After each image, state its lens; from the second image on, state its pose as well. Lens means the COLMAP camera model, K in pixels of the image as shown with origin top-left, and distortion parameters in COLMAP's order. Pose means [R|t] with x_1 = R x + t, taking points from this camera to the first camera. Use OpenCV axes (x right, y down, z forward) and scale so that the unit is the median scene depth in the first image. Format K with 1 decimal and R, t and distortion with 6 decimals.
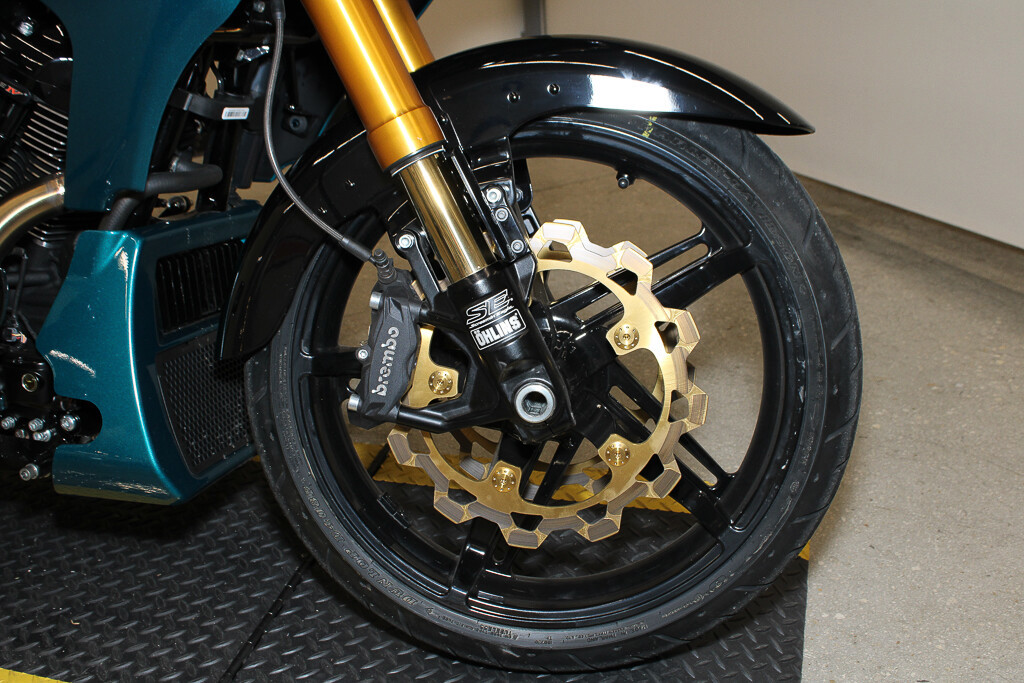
lens RADIAL K [[1008.6, 0, 512.0], [0, 1008.6, 341.5], [0, 0, 1]] dist [-0.130871, 0.135861]
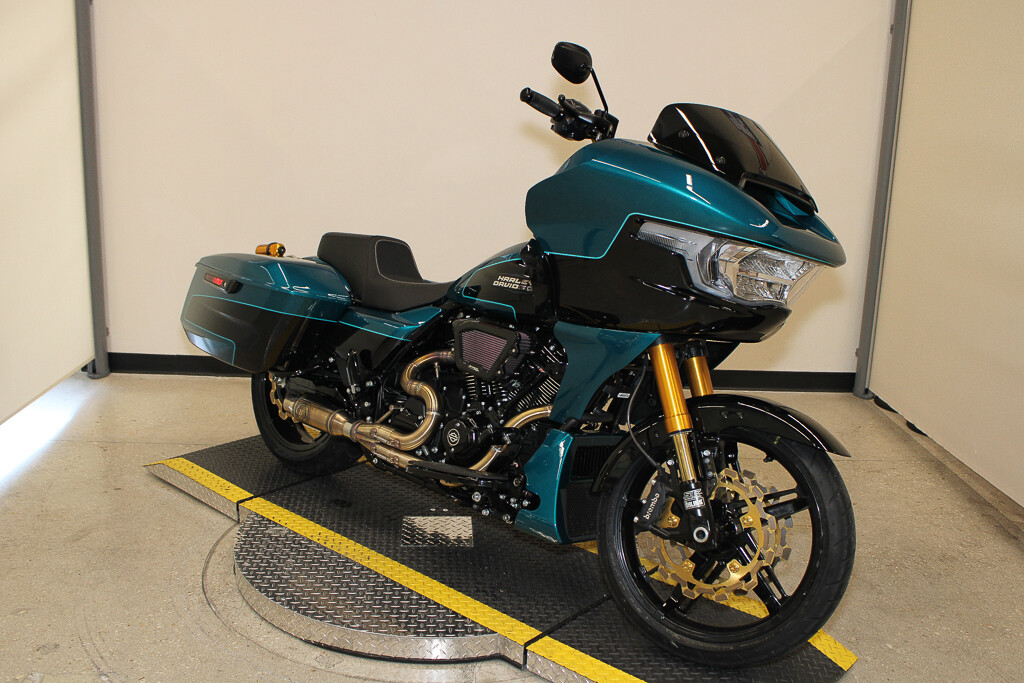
lens RADIAL K [[1008.6, 0, 512.0], [0, 1008.6, 341.5], [0, 0, 1]] dist [-0.130871, 0.135861]
pose [[0.896384, 0.184066, -0.403255, 0.495764], [-0.267209, 0.950222, -0.160241, 0.122591], [0.353687, 0.251390, 0.900949, -1.494472]]
